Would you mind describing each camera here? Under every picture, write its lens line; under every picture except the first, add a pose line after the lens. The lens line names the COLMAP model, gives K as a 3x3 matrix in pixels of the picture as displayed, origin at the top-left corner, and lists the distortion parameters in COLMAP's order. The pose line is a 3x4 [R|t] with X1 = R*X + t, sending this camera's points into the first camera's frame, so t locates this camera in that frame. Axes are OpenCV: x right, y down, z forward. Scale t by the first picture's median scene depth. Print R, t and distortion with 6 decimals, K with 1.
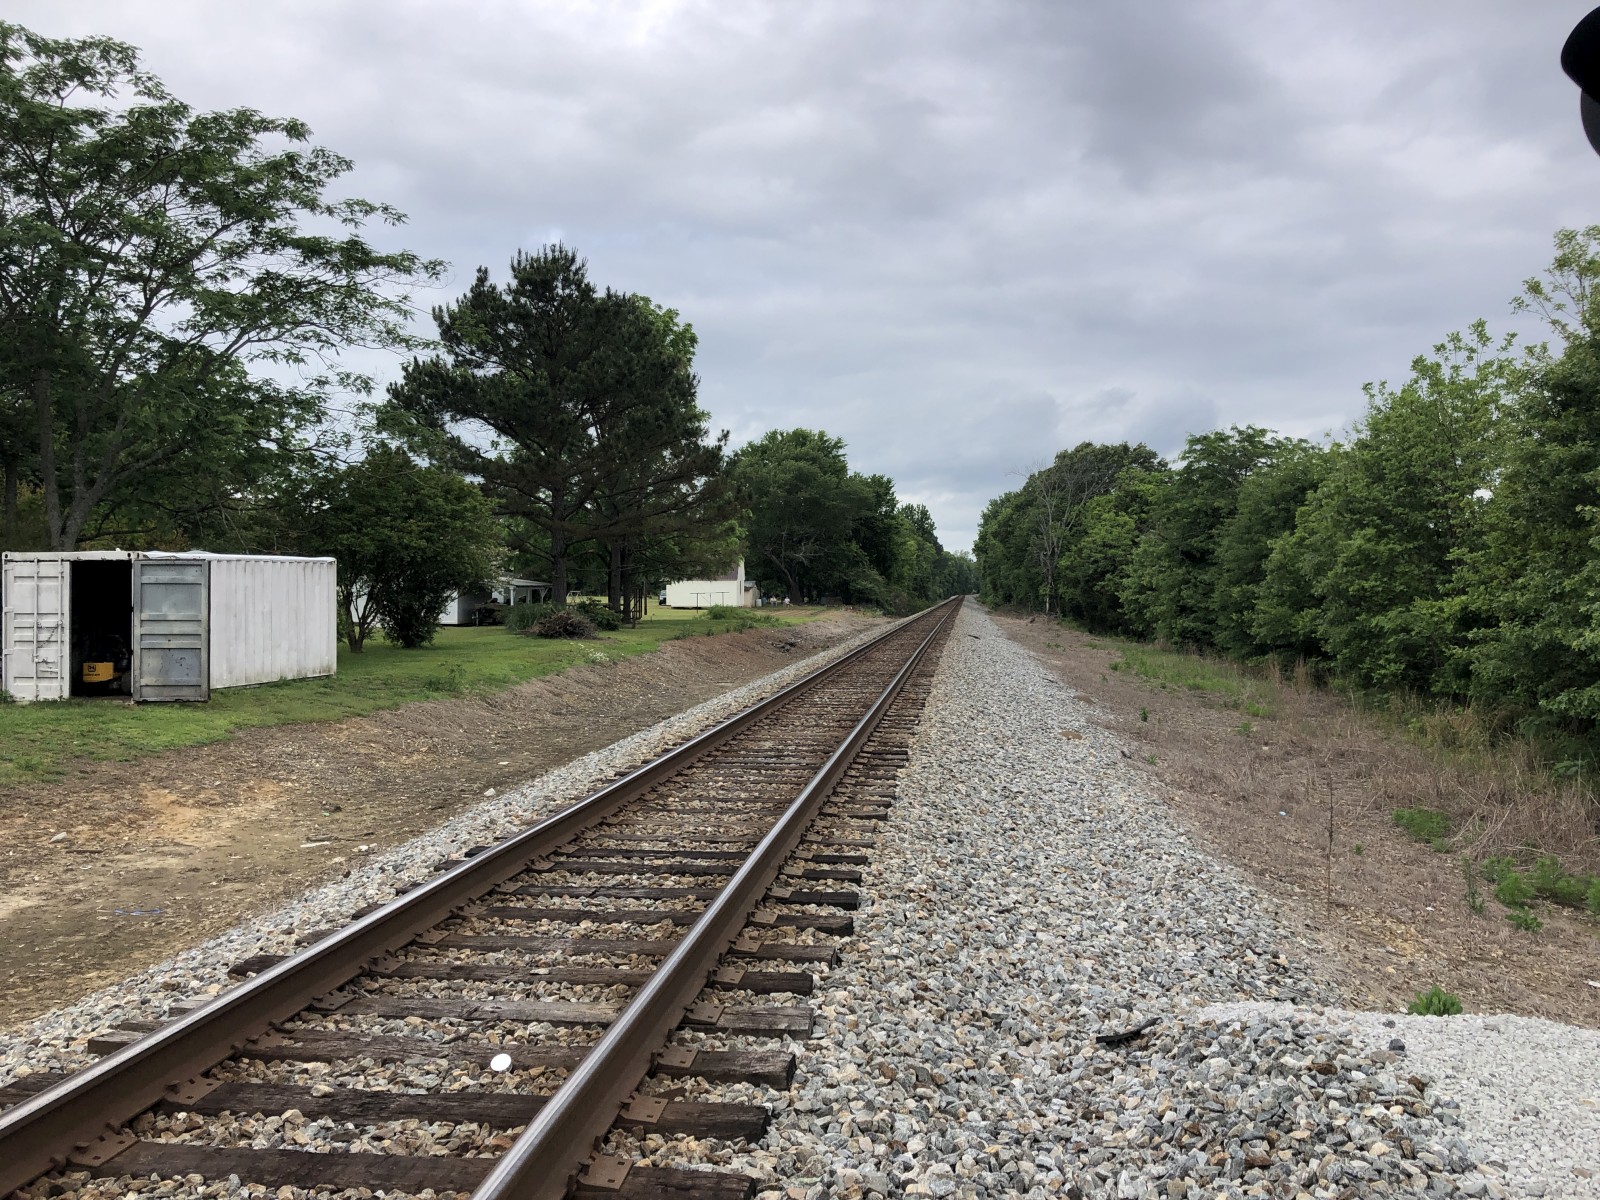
lens RADIAL K [[1338.8, 0, 802.9], [0, 1338.8, 597.2], [0, 0, 1]] dist [0.053128, -0.065987]
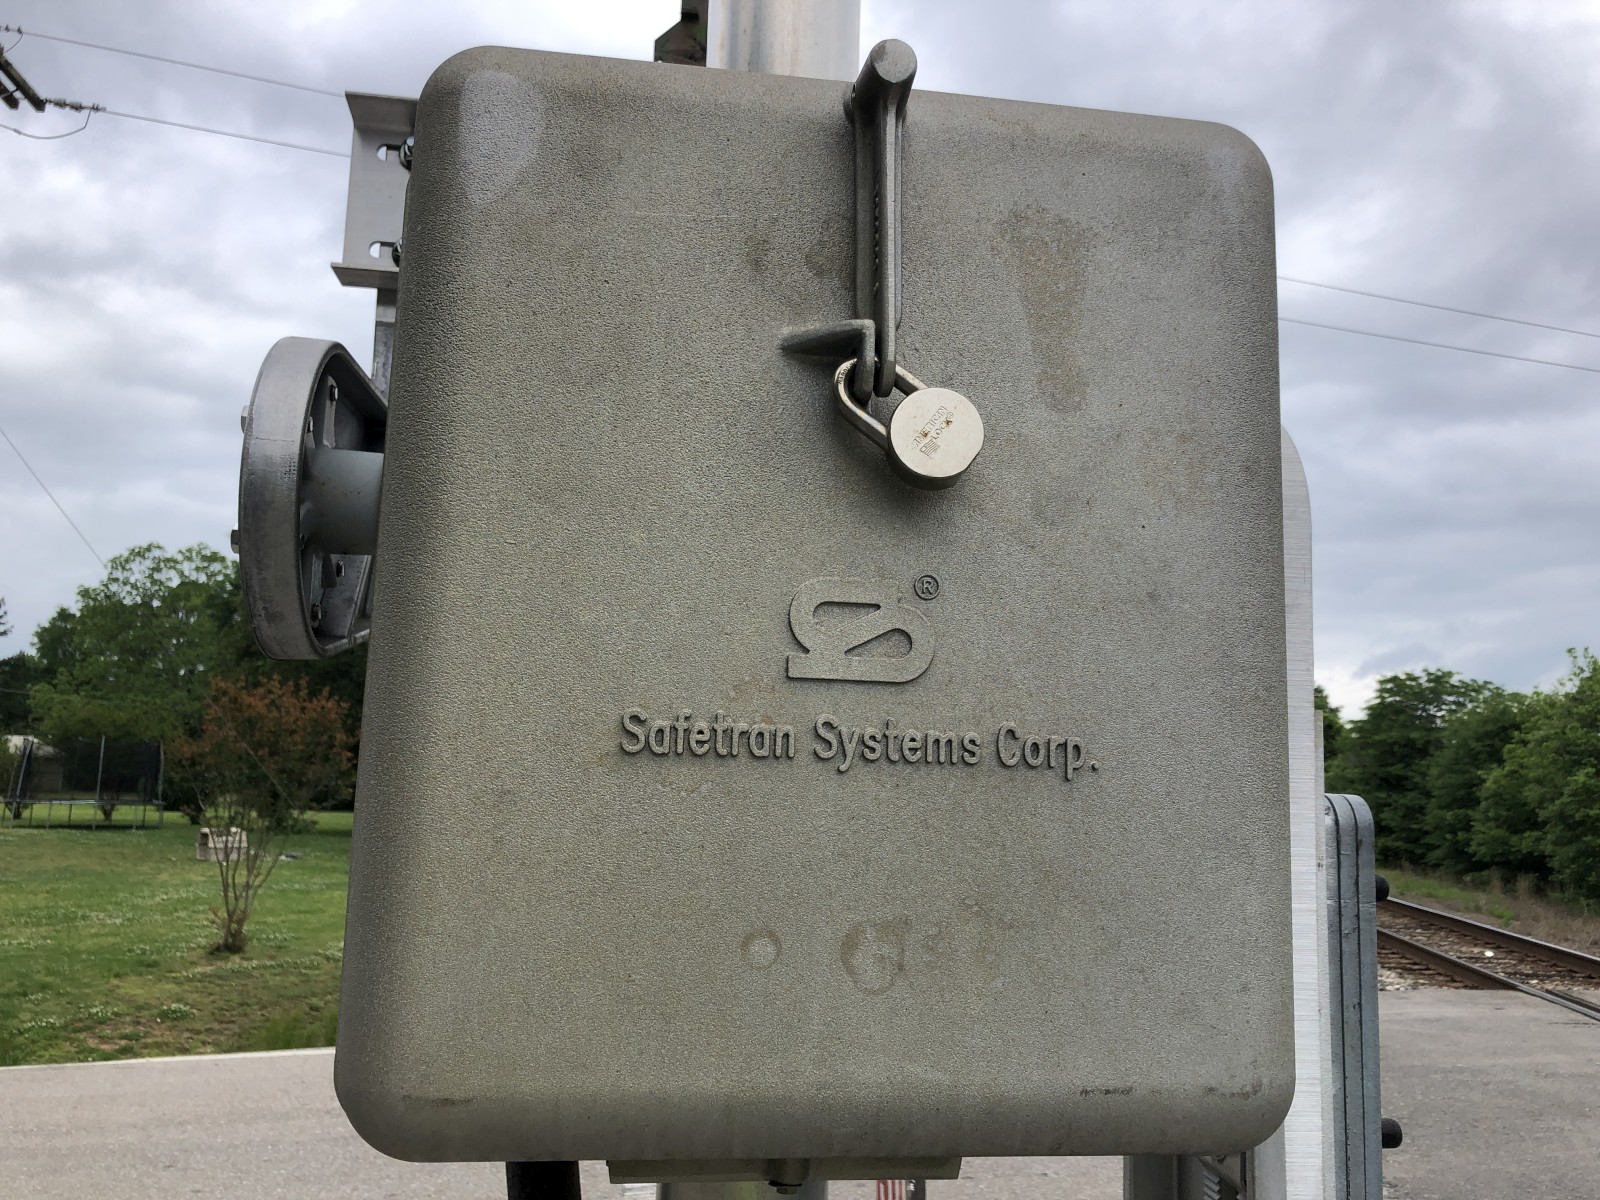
lens RADIAL K [[1338.8, 0, 796.1], [0, 1338.8, 606.0], [0, 0, 1]] dist [0.053128, -0.065987]
pose [[0.996969, 0.013450, -0.076624, -0.164708], [-0.024614, 0.988879, -0.146670, 0.002621], [0.073799, 0.148111, 0.986213, -0.237429]]
